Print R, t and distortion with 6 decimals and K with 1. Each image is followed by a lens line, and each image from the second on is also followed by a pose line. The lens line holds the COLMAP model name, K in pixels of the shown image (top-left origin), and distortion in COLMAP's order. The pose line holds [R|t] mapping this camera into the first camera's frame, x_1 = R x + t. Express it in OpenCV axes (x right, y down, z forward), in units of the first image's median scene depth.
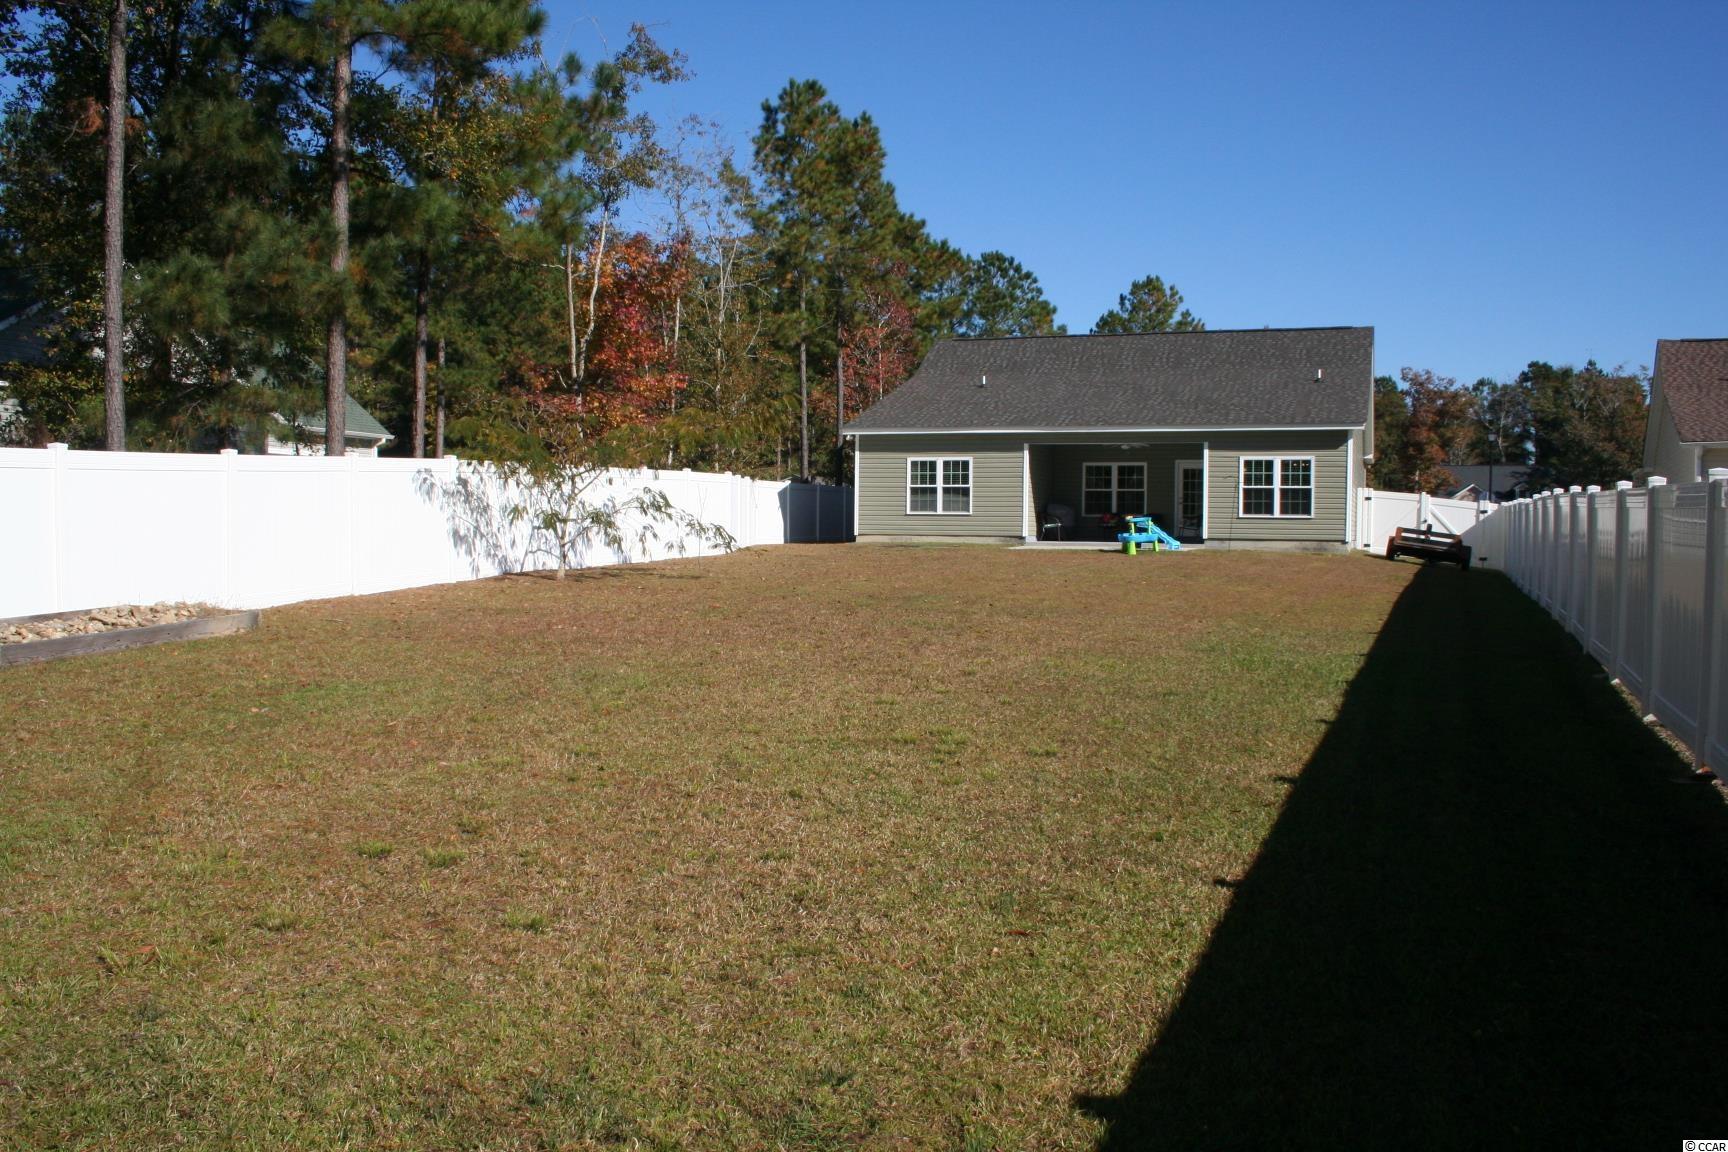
lens RADIAL K [[1426.9, 0, 867.2], [0, 1426.9, 573.3], [0, 0, 1]] dist [-0.137727, 0.073578]
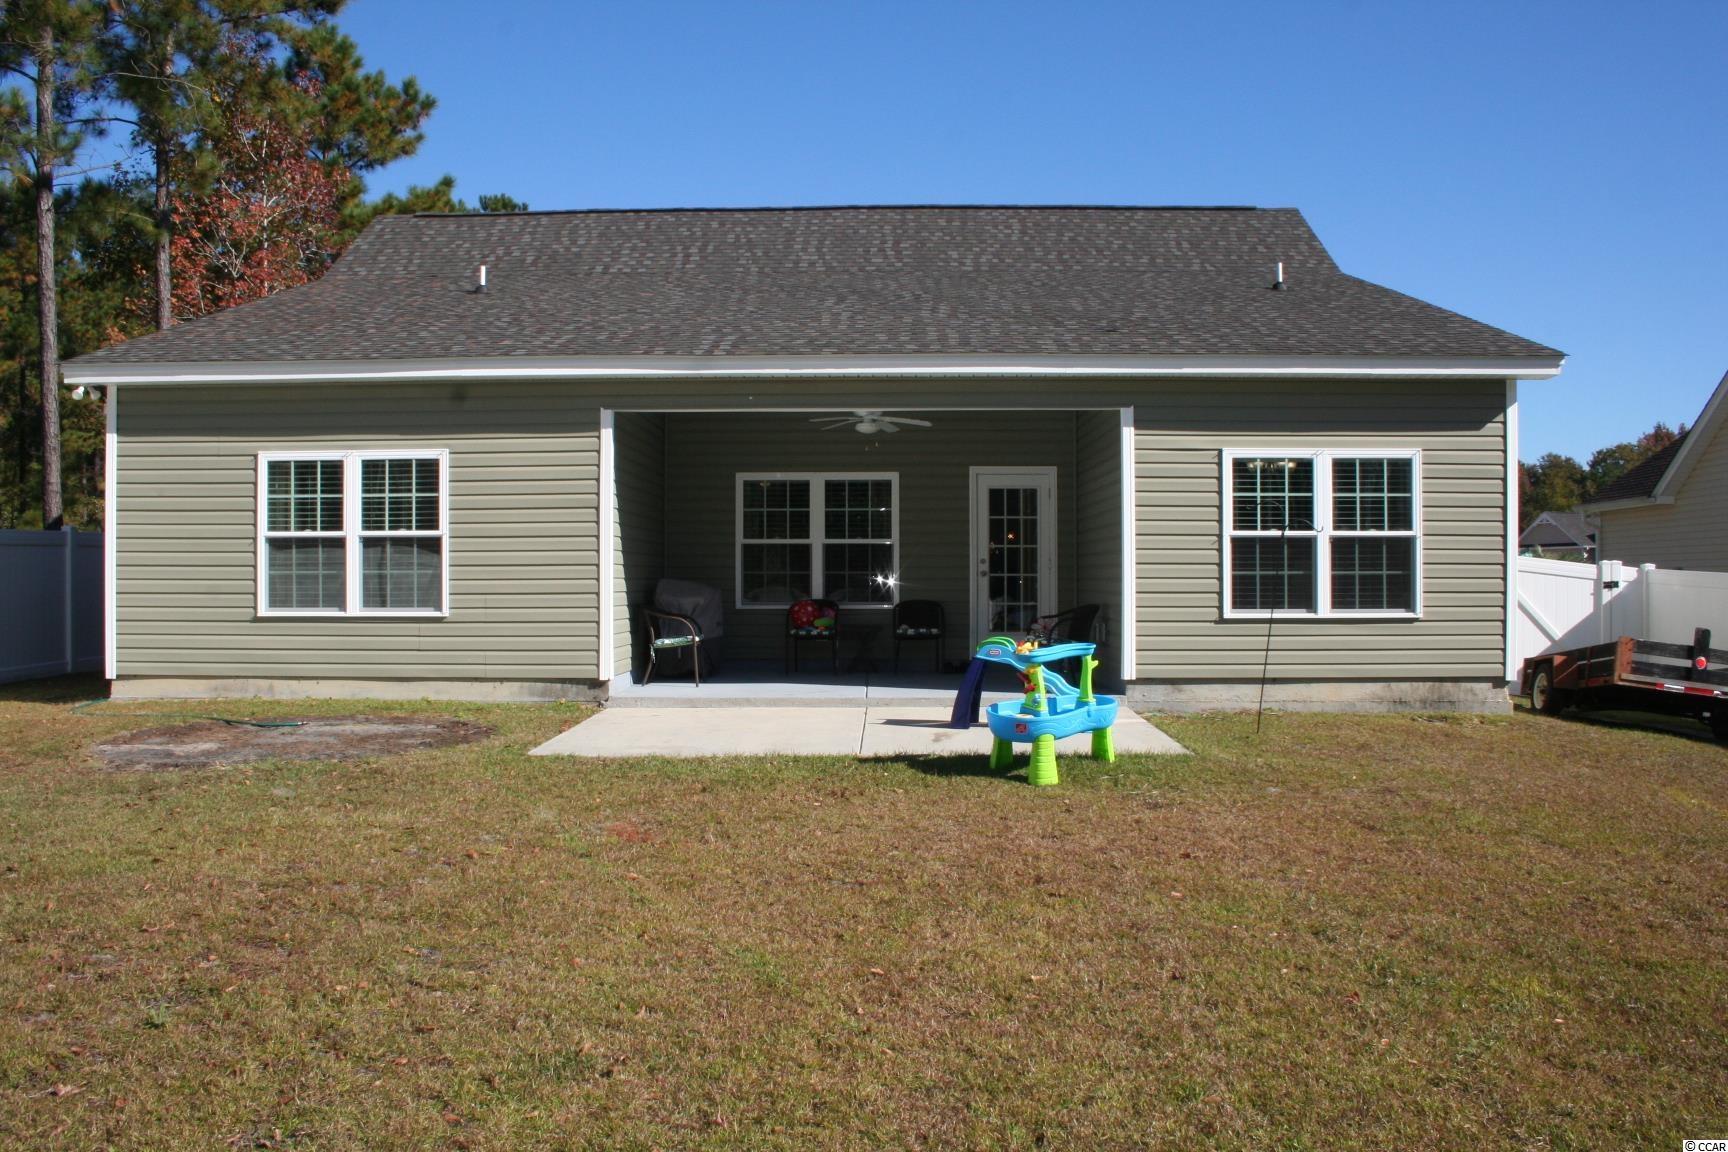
lens RADIAL K [[1426.9, 0, 854.6], [0, 1426.9, 589.0], [0, 0, 1]] dist [-0.137727, 0.073578]
pose [[0.943742, -0.014250, 0.330374, 0.052232], [0.020889, 0.999645, -0.016553, -0.039130], [-0.330021, 0.022523, 0.943705, 0.630968]]
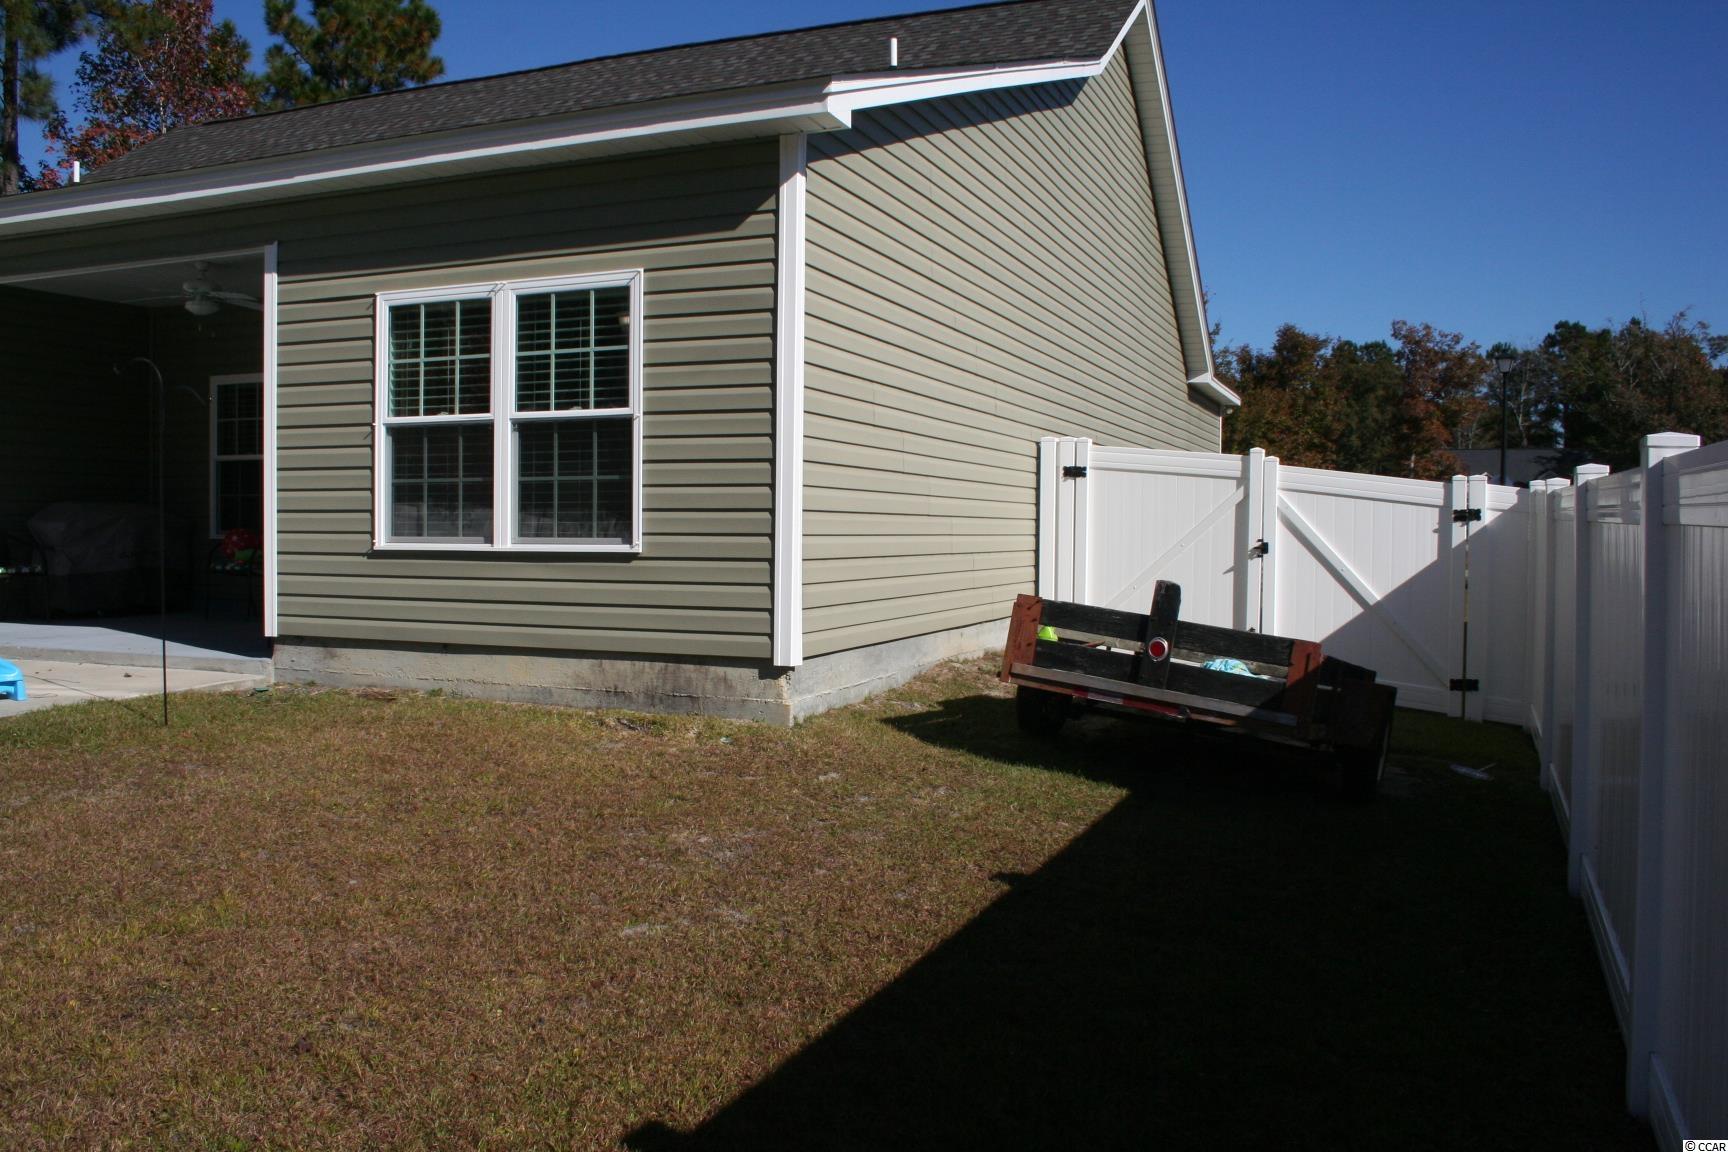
lens RADIAL K [[1426.9, 0, 857.7], [0, 1426.9, 581.9], [0, 0, 1]] dist [-0.137727, 0.073578]
pose [[0.999815, -0.004455, -0.018738, 0.316737], [0.004599, 0.999960, 0.007608, -0.032463], [0.018703, -0.007693, 0.999795, 0.698094]]
